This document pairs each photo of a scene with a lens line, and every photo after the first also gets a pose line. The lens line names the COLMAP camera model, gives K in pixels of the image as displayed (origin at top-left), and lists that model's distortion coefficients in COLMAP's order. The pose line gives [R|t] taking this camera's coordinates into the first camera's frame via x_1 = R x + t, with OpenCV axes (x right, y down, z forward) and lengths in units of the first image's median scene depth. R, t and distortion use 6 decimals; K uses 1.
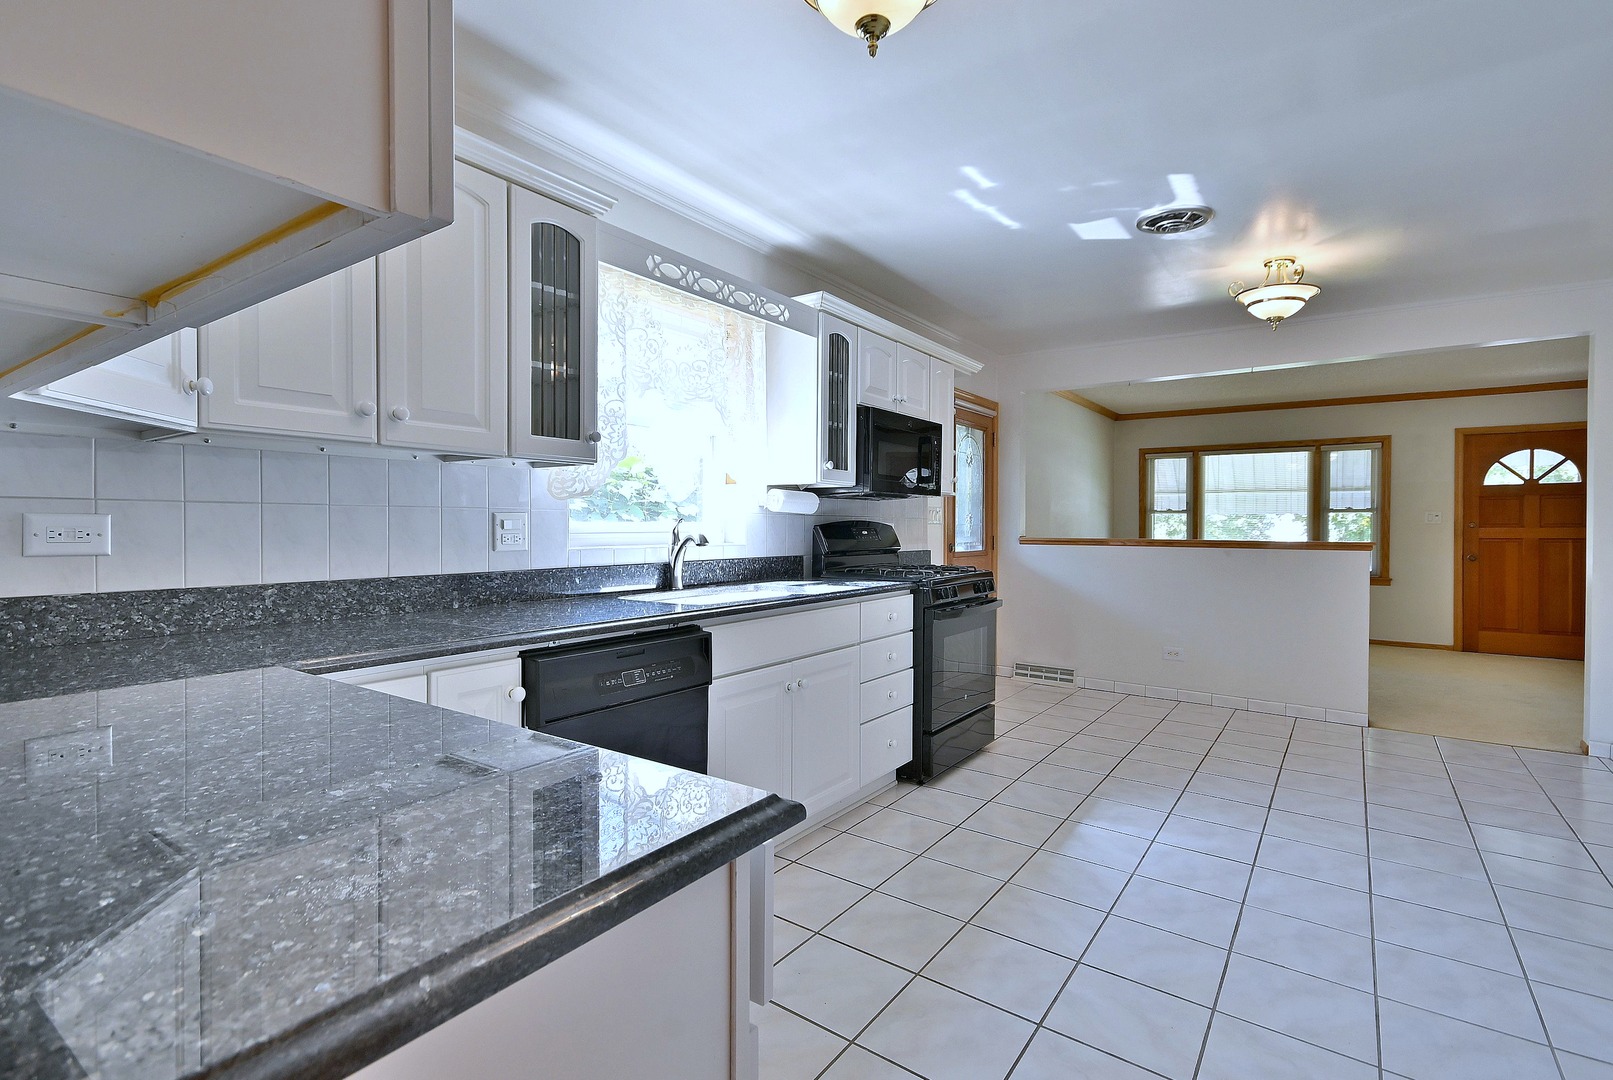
lens RADIAL K [[741.5, 0, 805.2], [0, 741.5, 527.9], [0, 0, 1]] dist [0.001878, -0.000363]
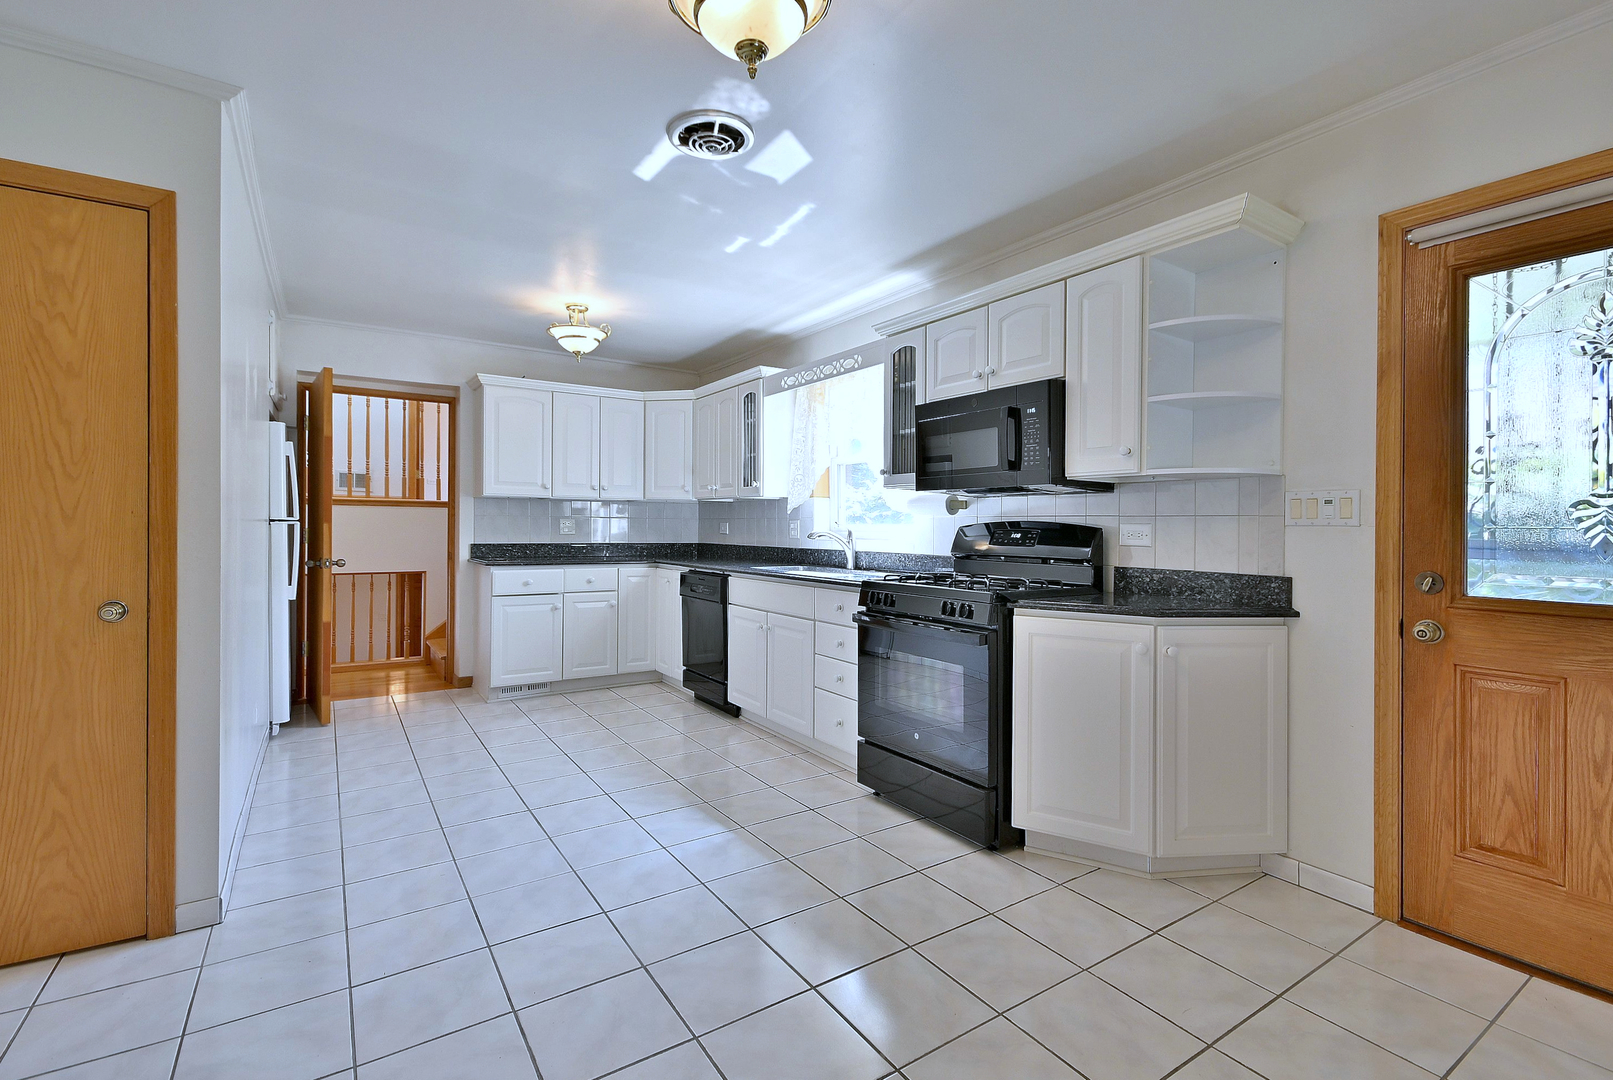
lens RADIAL K [[741.5, 0, 813.8], [0, 741.5, 531.0], [0, 0, 1]] dist [0.001878, -0.000363]
pose [[-0.346829, -0.009509, -0.937880, 1.687430], [-0.021546, 0.999765, -0.002168, 0.013022], [0.937681, 0.019456, -0.346953, 1.947333]]
